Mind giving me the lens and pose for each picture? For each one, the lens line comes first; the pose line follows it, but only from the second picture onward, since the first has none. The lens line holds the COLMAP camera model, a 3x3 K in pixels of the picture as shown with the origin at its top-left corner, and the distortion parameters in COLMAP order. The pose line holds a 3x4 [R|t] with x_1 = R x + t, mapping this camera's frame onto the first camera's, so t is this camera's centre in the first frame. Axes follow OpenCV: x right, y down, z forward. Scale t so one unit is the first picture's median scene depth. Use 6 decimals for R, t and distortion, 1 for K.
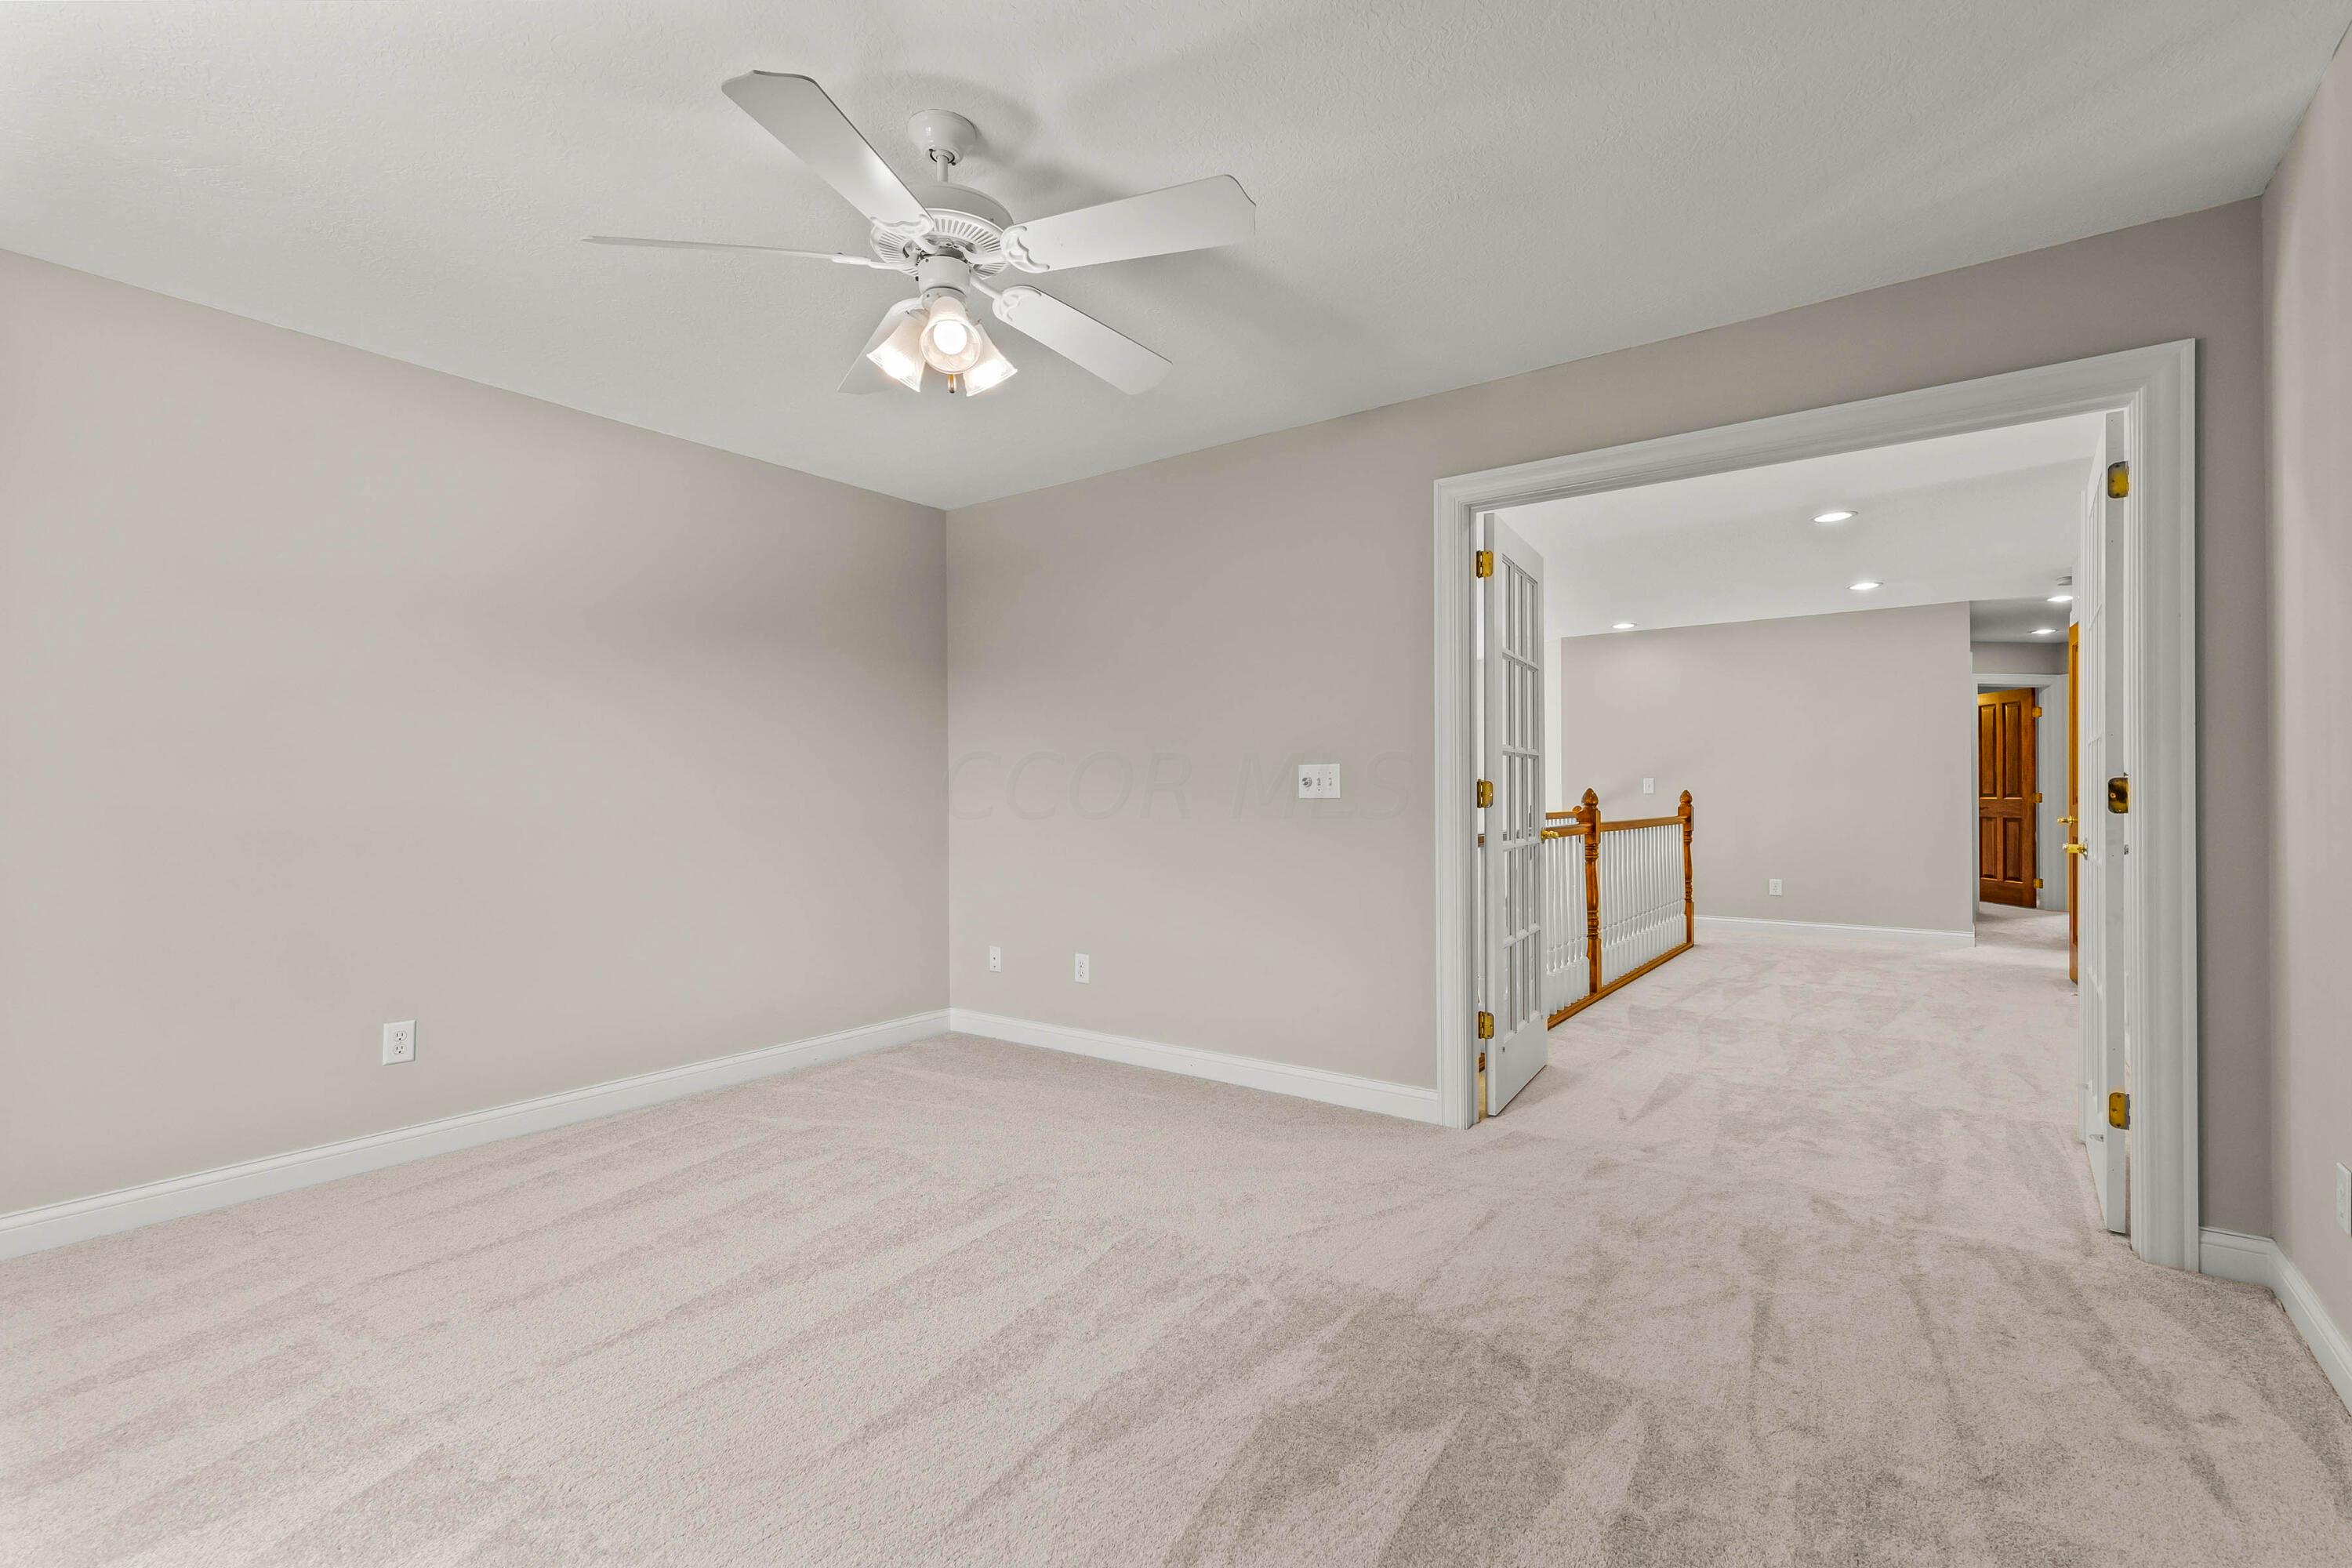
lens RADIAL K [[1064.2, 0, 1186.2], [0, 1064.2, 794.9], [0, 0, 1]] dist [0.009661, 0.000298]
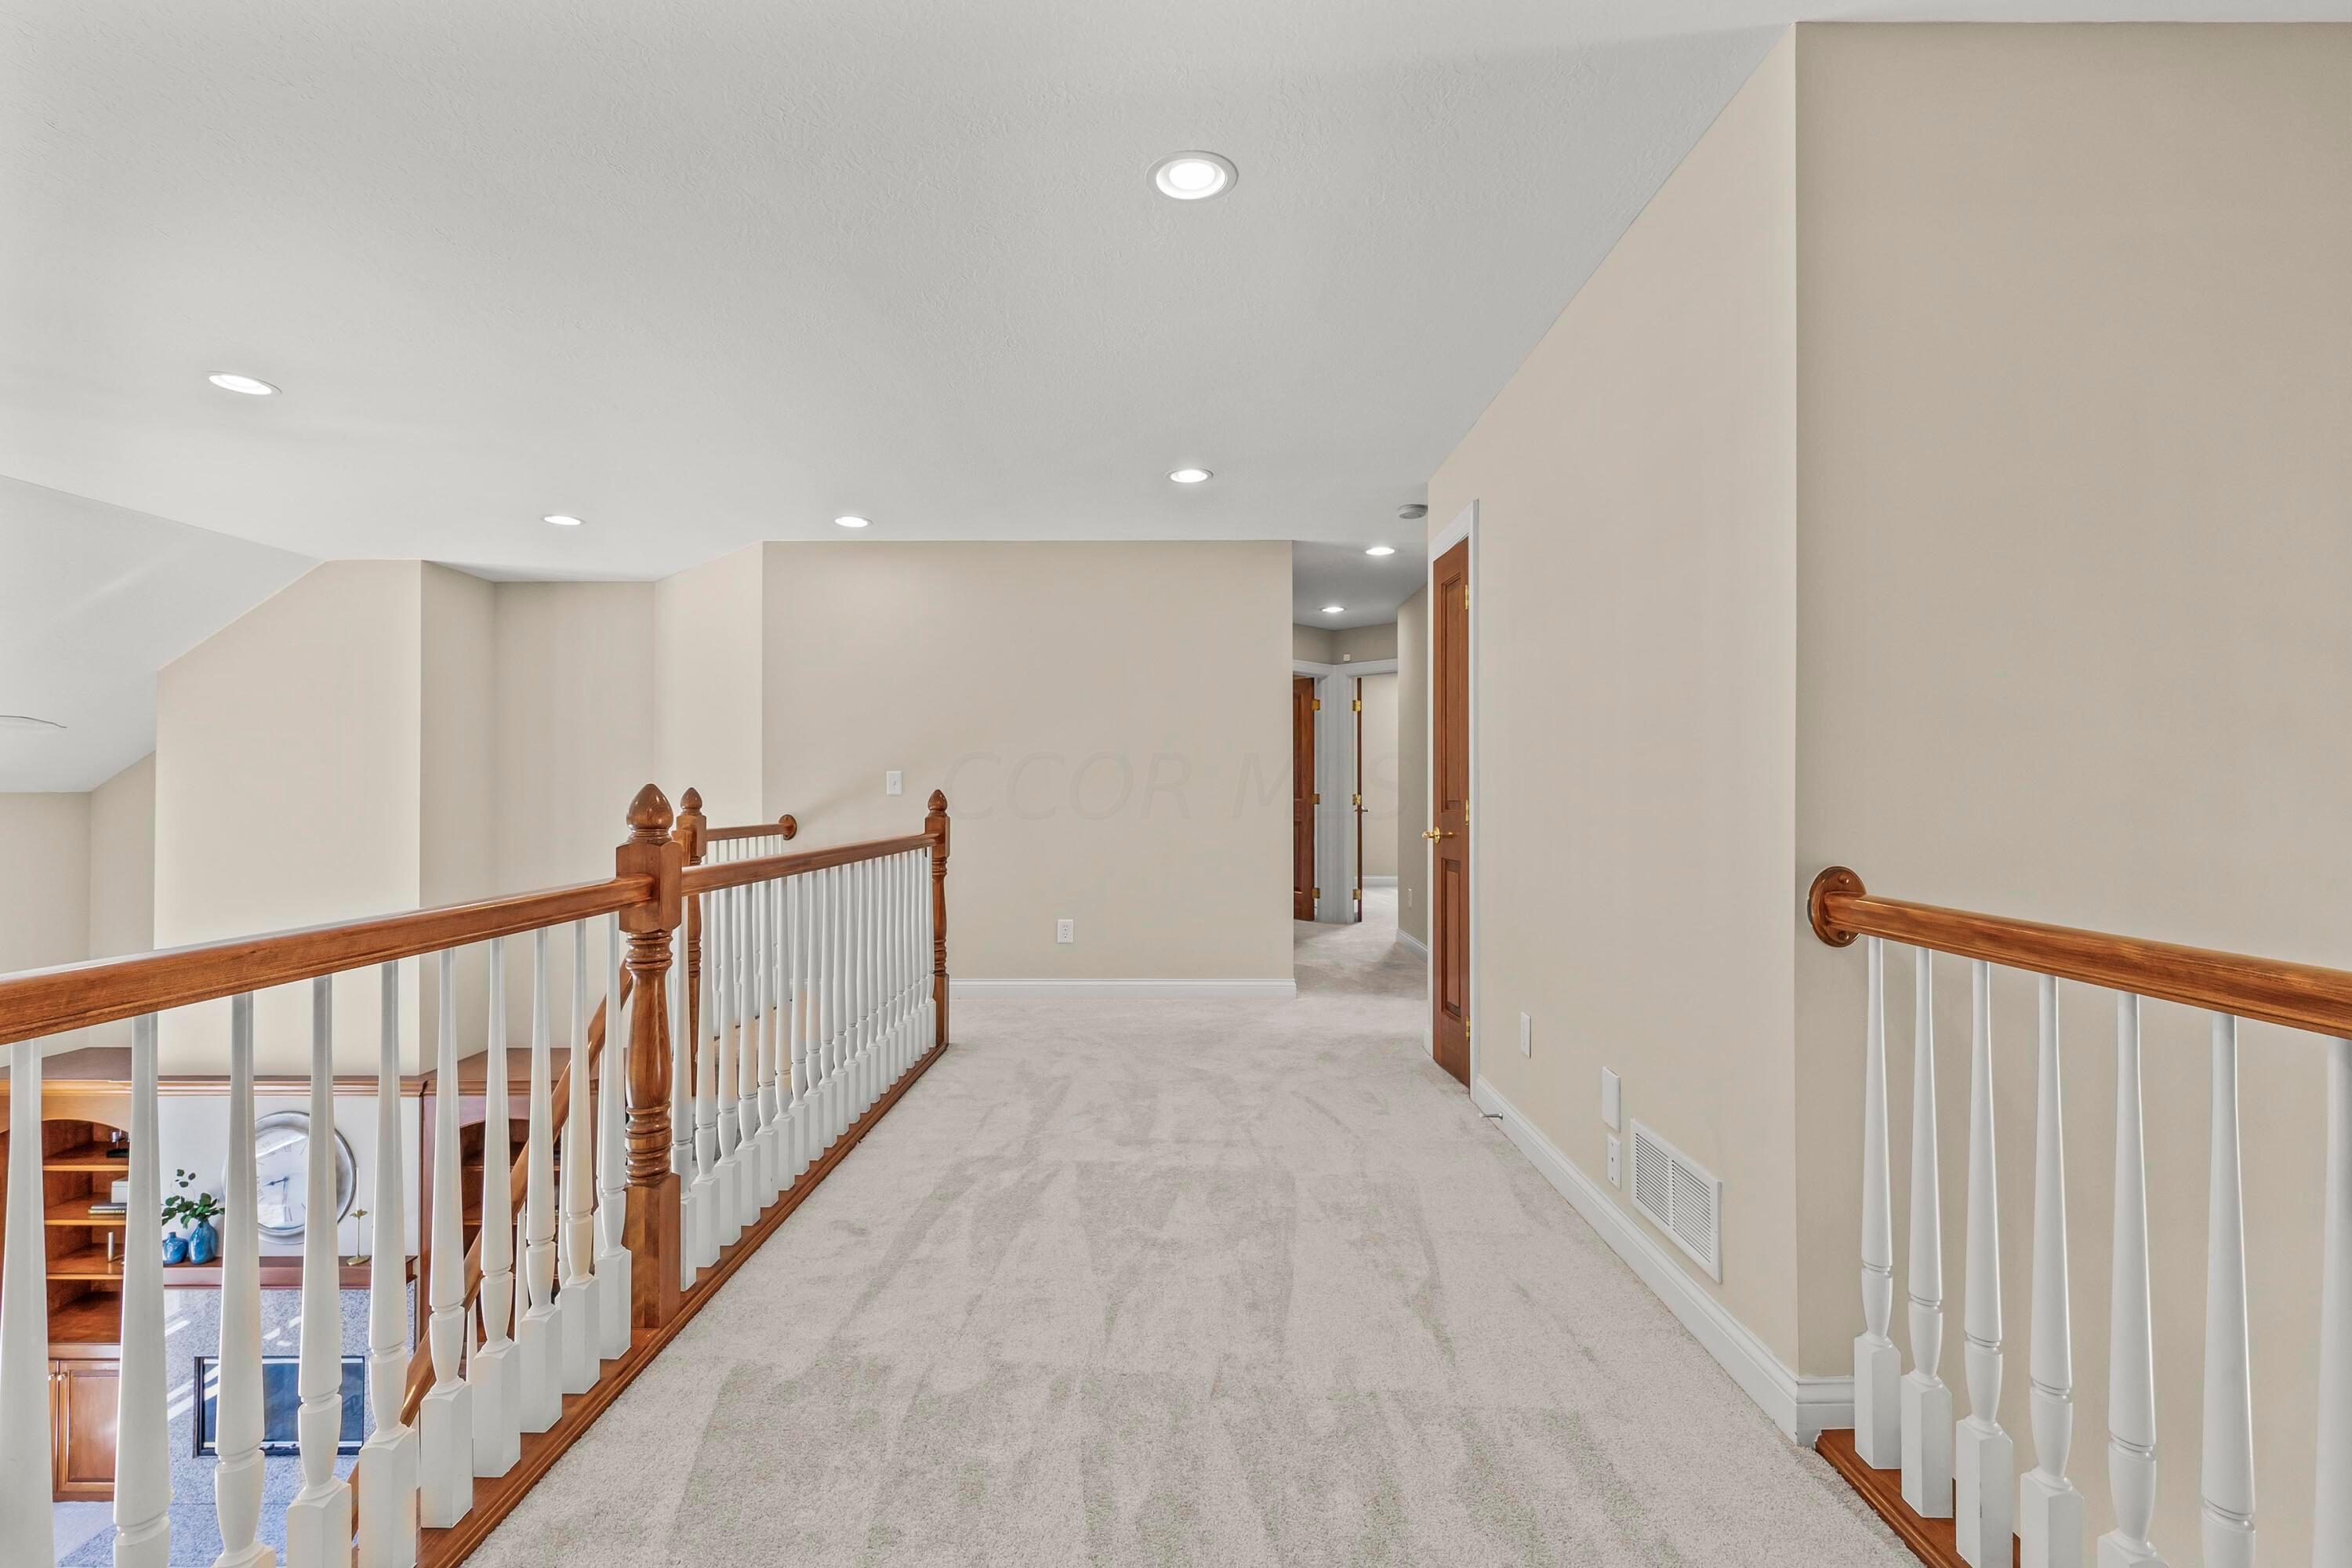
lens RADIAL K [[1064.2, 0, 1184.3], [0, 1064.2, 779.0], [0, 0, 1]] dist [0.009661, 0.000298]
pose [[0.814045, 0.009000, 0.580732, 0.232292], [-0.001253, 0.999905, -0.013739, -0.002571], [-0.580800, 0.010456, 0.813979, 0.427763]]
